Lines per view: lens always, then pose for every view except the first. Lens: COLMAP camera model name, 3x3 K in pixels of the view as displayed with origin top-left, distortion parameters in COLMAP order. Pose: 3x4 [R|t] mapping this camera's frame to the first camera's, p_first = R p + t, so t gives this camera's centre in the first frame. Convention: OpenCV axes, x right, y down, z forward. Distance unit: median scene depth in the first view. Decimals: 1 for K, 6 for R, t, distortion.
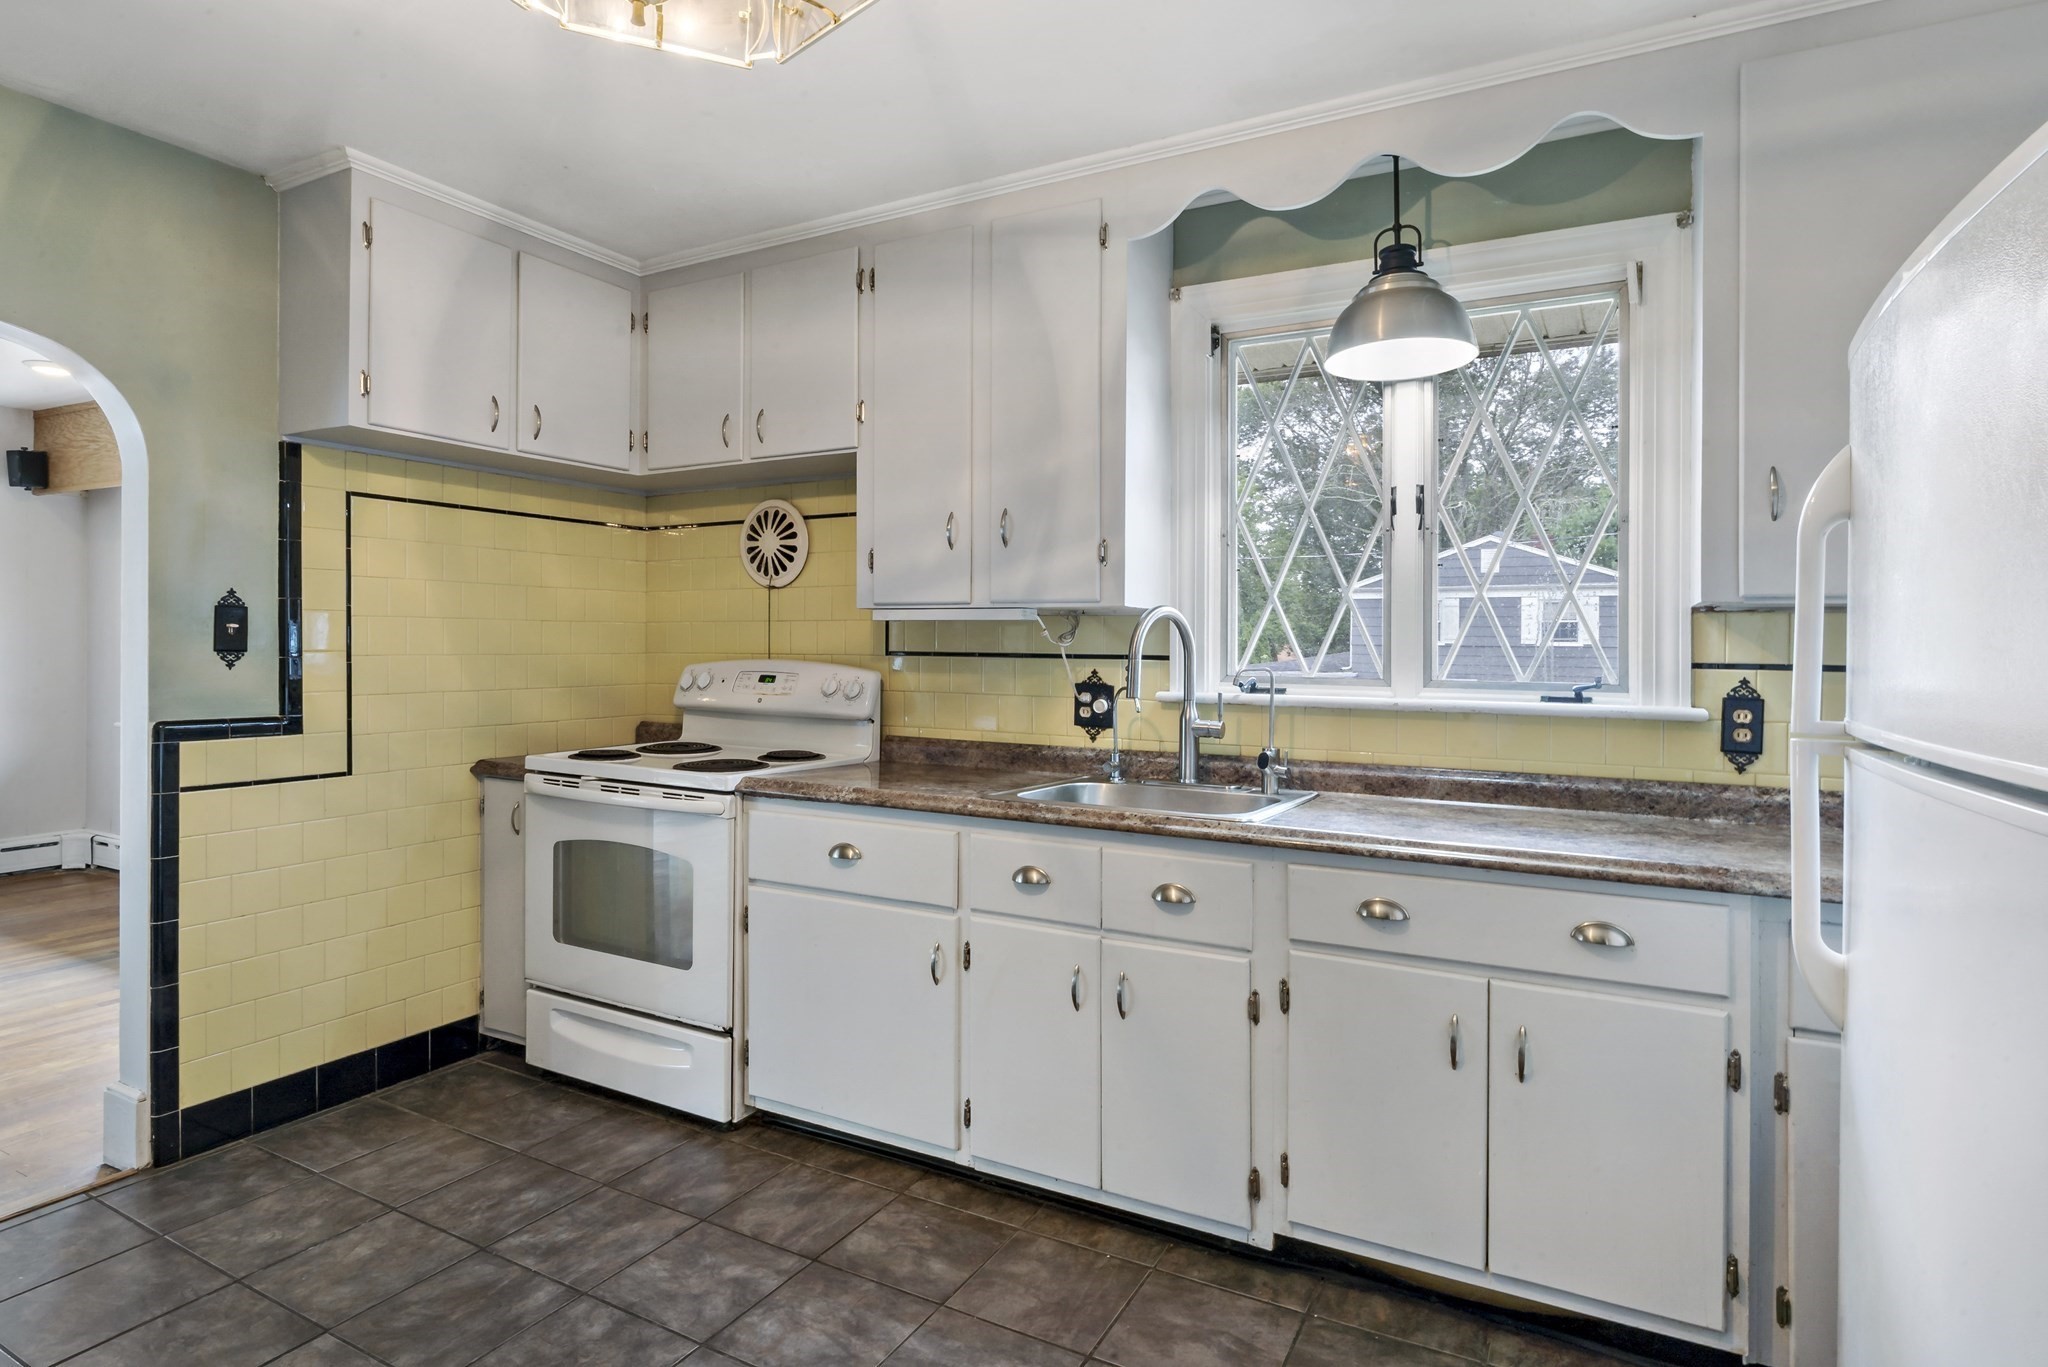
lens RADIAL K [[1079.3, 0, 1063.7], [0, 1079.3, 652.5], [0, 0, 1]] dist [0.001411, -0.000142]
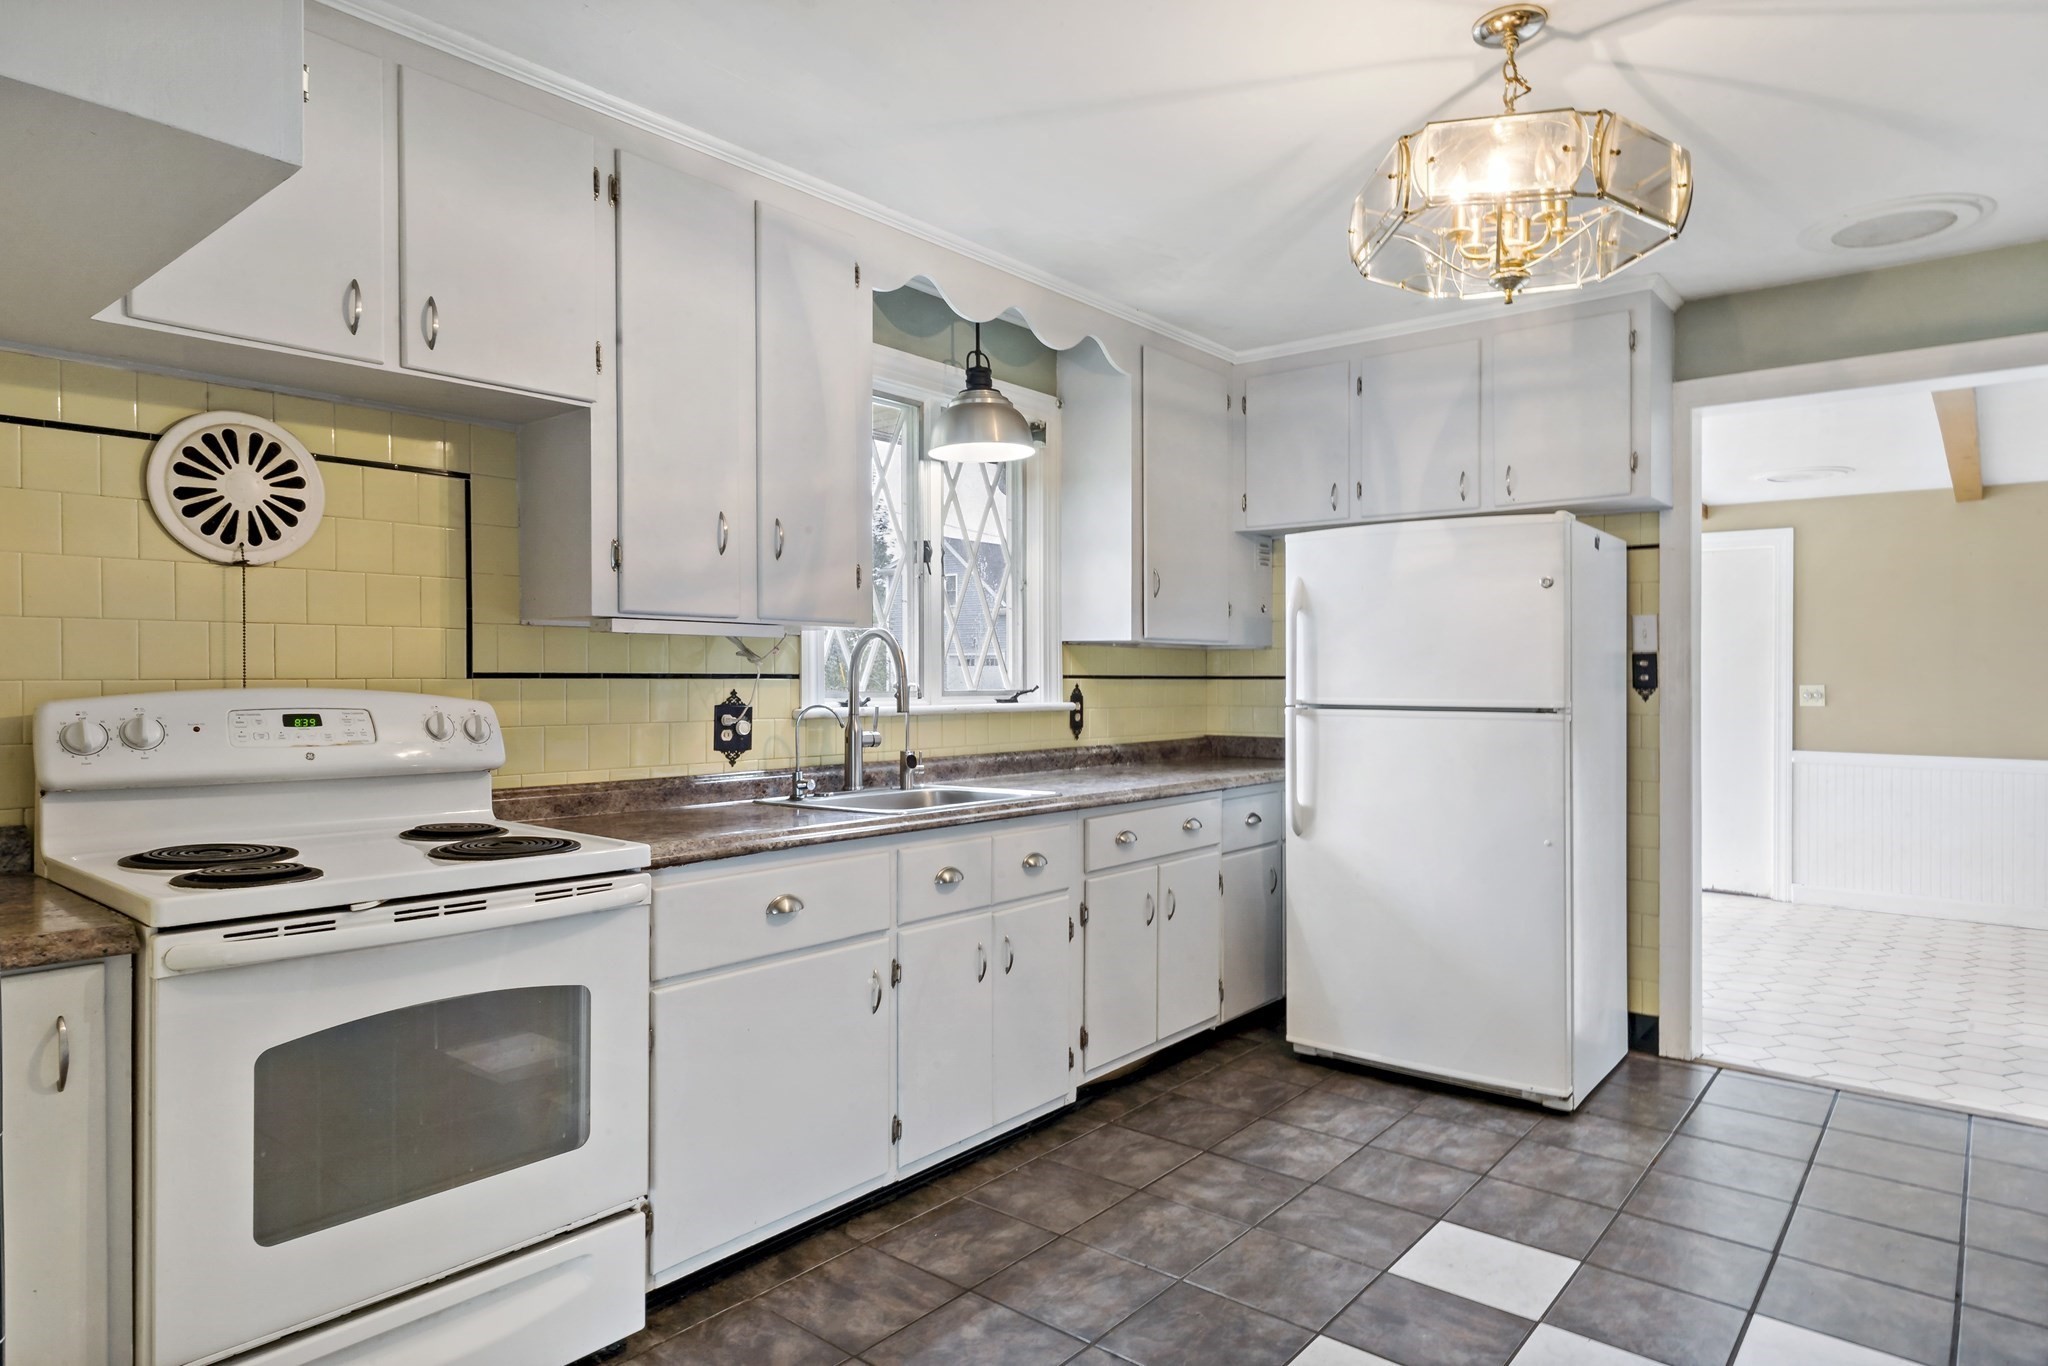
lens RADIAL K [[1192.5, 0, 1007.7], [0, 1192.5, 670.2], [0, 0, 1]] dist [-0.000529, 0.003777]
pose [[0.216064, -0.004363, 0.976370, -1.028345], [0.006541, 0.999974, 0.003021, -0.003471], [-0.976357, 0.005734, 0.216087, 0.585173]]
